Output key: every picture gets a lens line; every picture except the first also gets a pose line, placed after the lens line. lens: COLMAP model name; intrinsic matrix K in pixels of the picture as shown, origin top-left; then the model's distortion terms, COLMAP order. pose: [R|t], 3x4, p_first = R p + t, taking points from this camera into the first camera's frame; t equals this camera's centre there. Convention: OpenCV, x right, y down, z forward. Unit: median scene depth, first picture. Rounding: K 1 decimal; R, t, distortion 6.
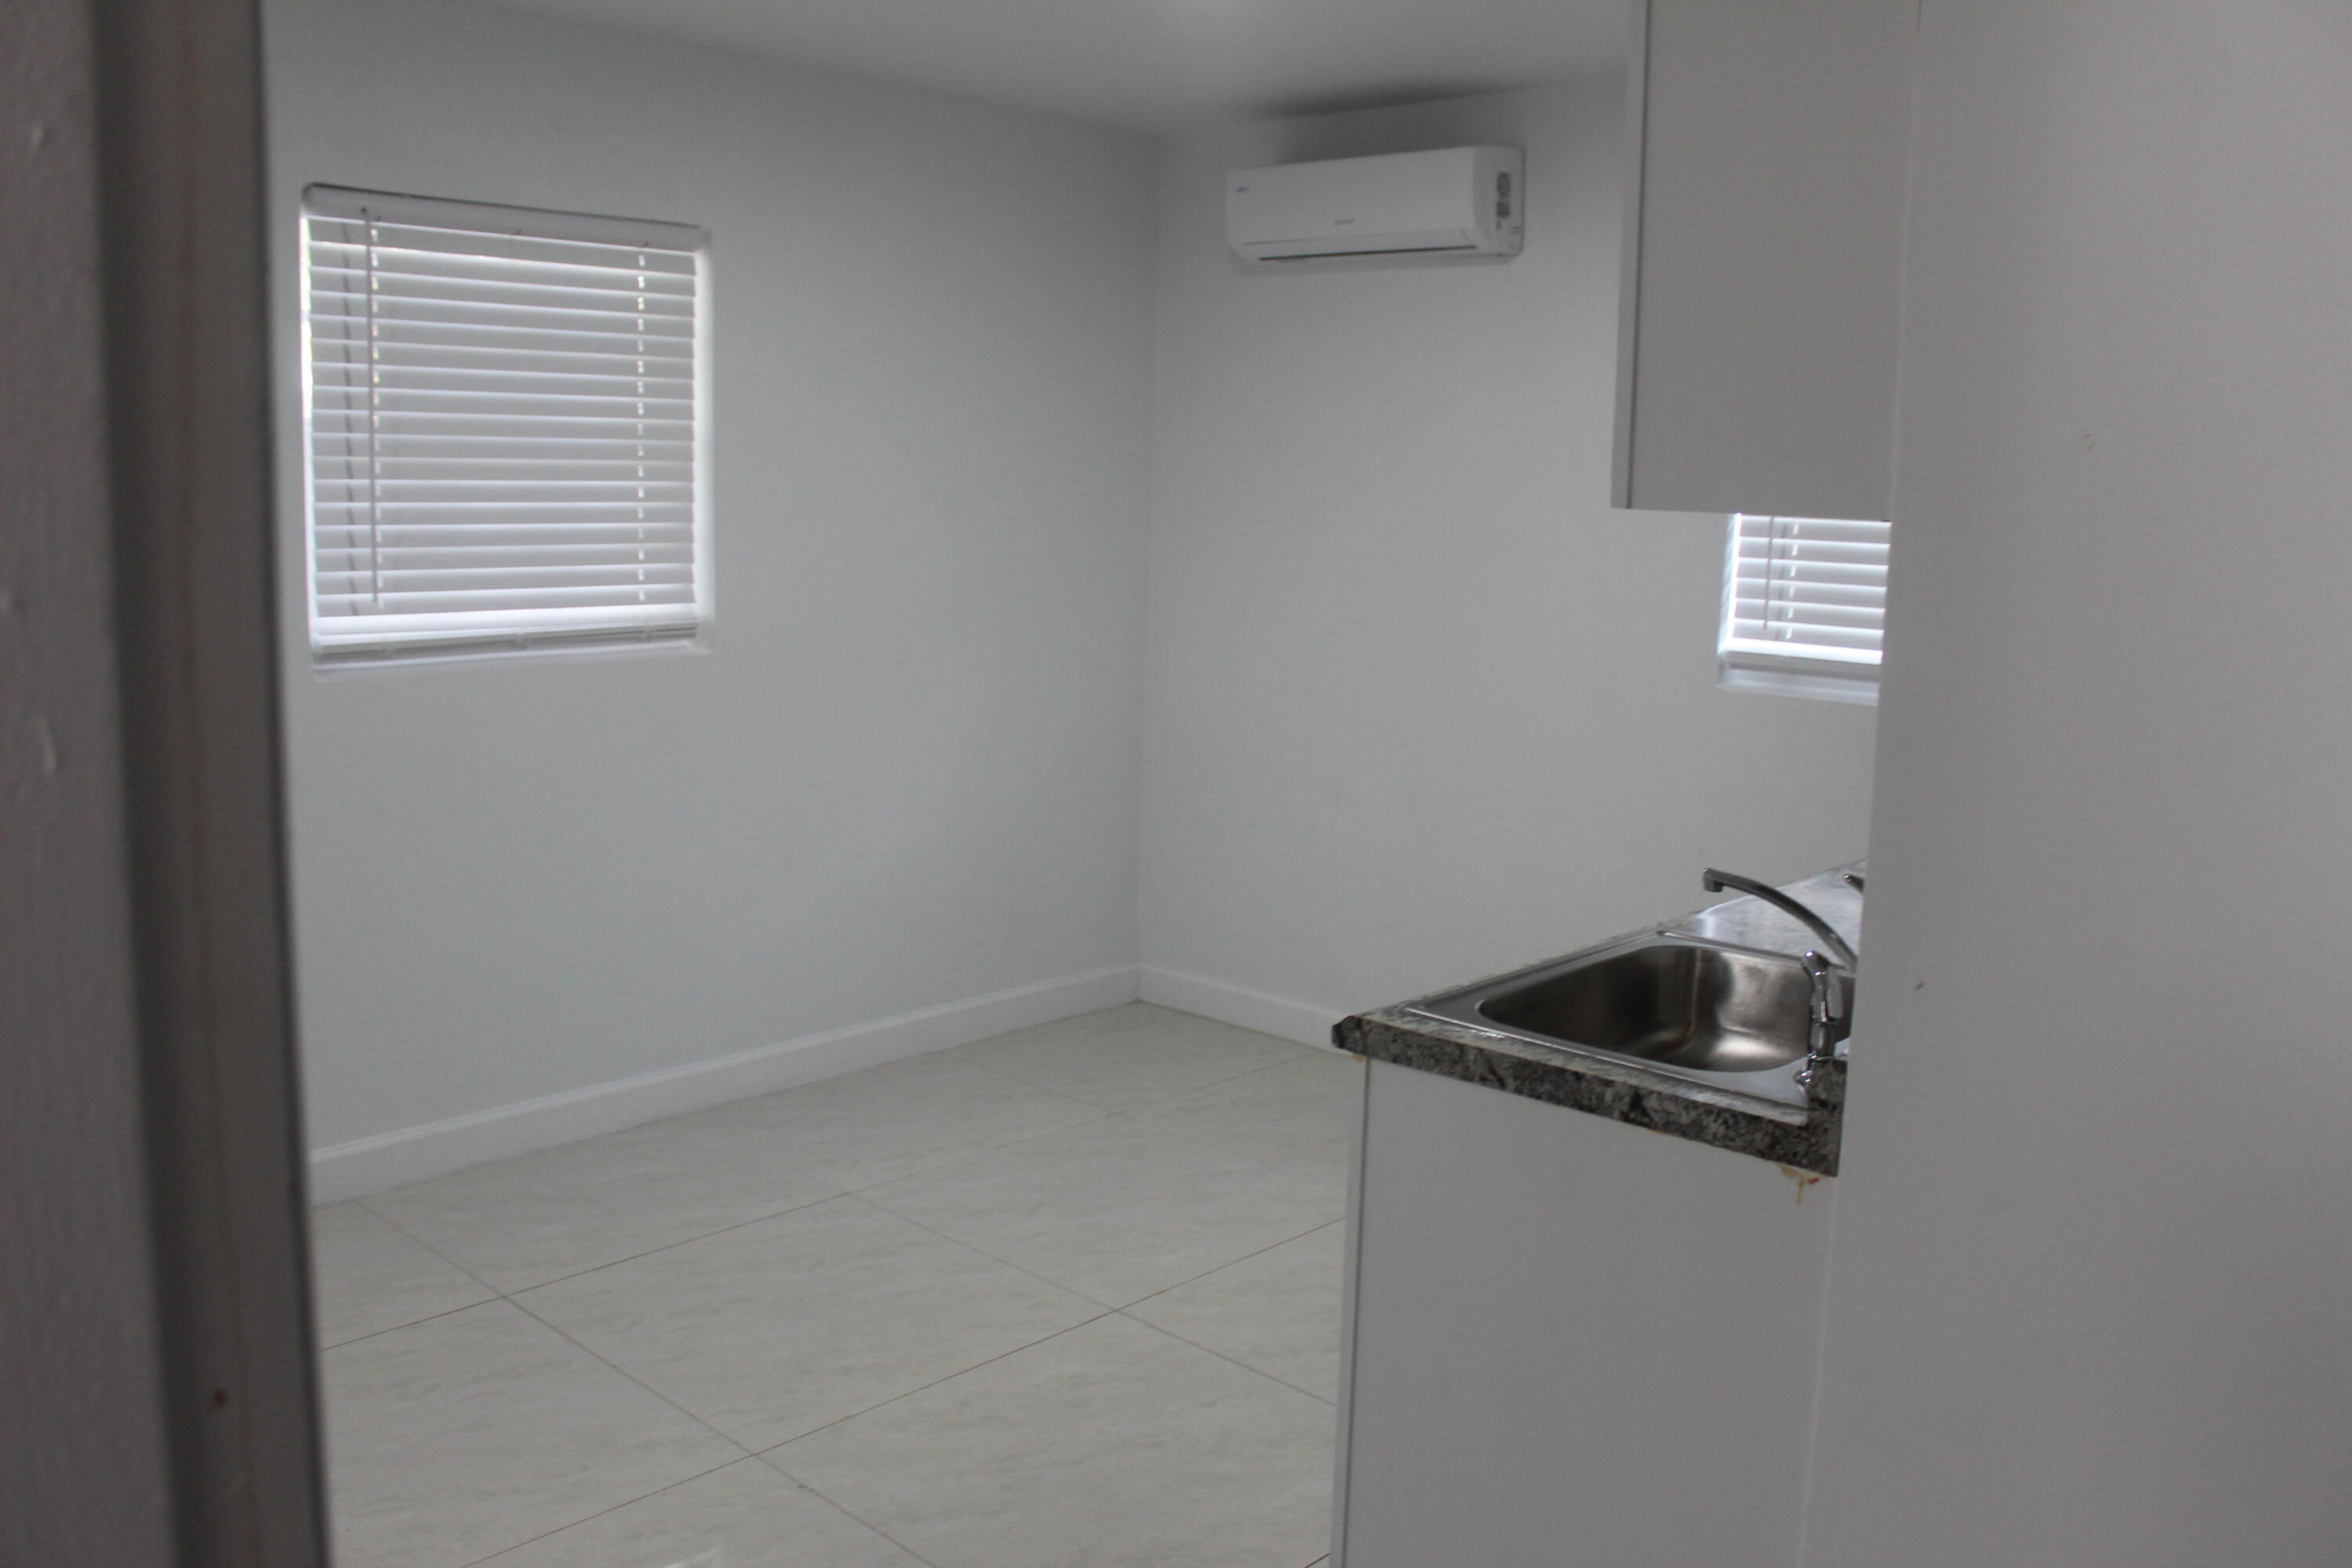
lens RADIAL K [[1991.4, 0, 1154.7], [0, 1991.4, 765.6], [0, 0, 1]] dist [-0.165953, 0.158995]
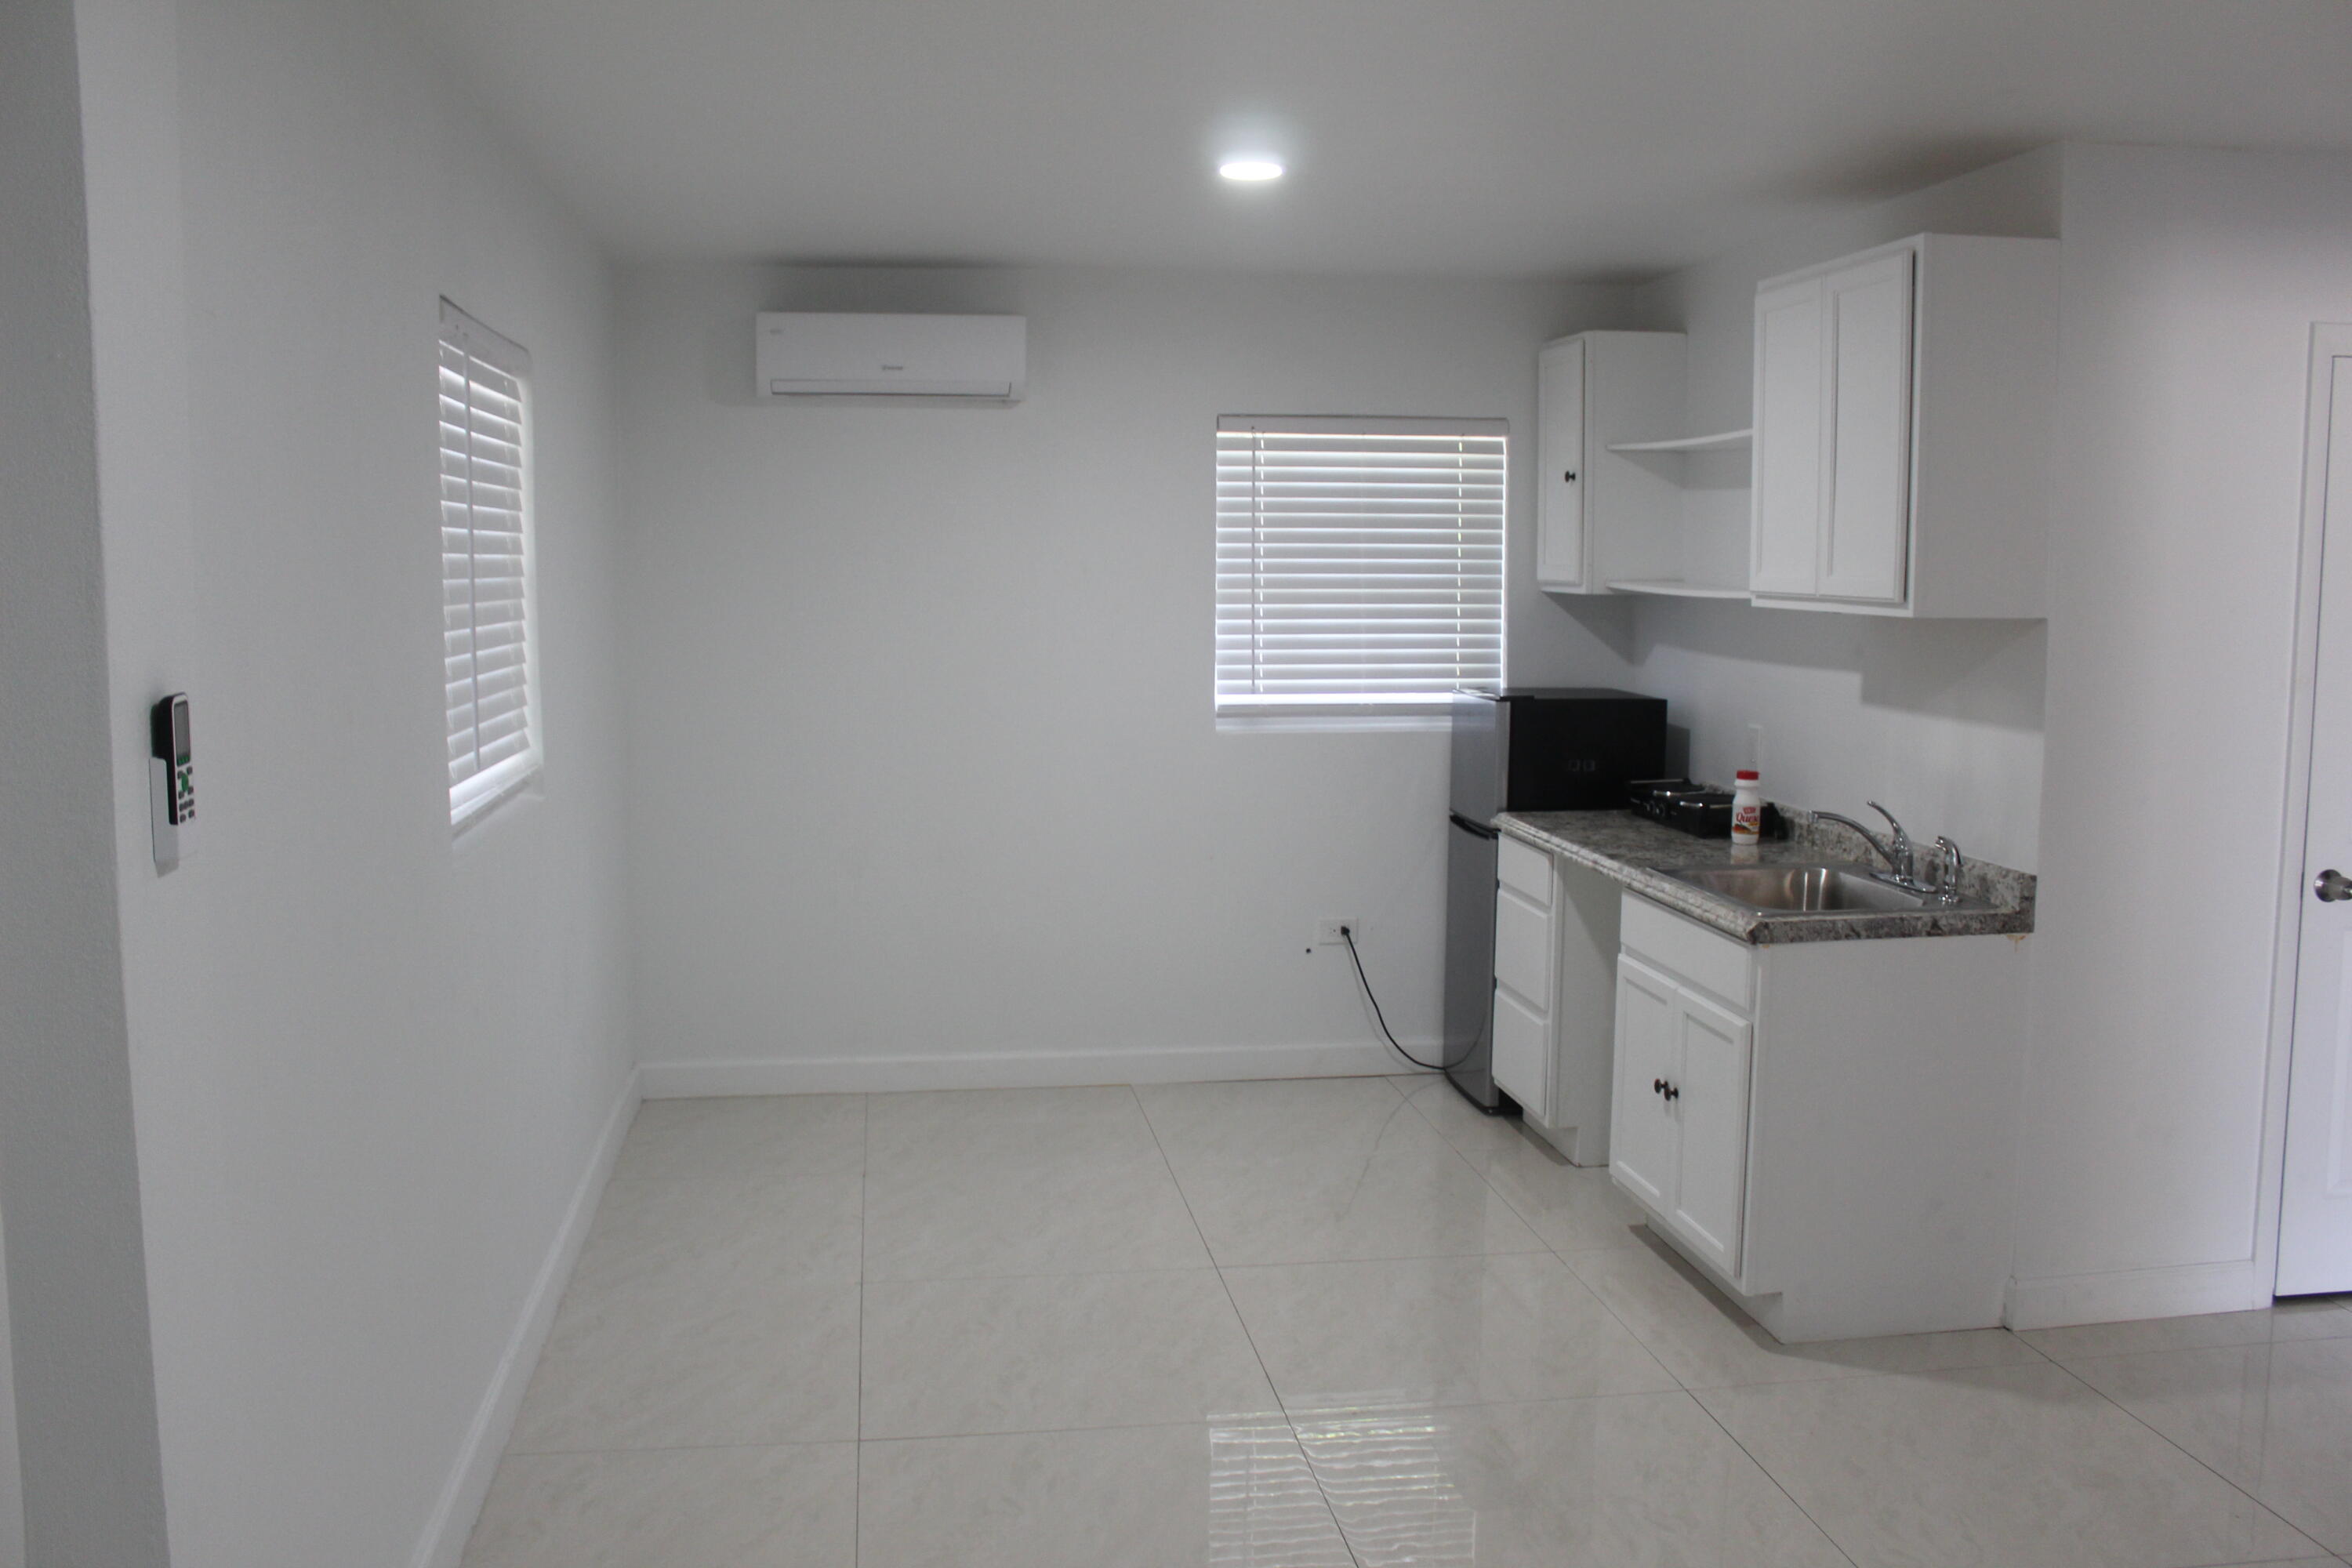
lens RADIAL K [[1991.4, 0, 1154.7], [0, 1991.4, 765.6], [0, 0, 1]] dist [-0.165953, 0.158995]
pose [[0.617697, -0.106910, 0.779116, -0.827383], [0.129383, 0.991032, 0.033412, -0.070698], [-0.775700, 0.080165, 0.625989, 0.190116]]
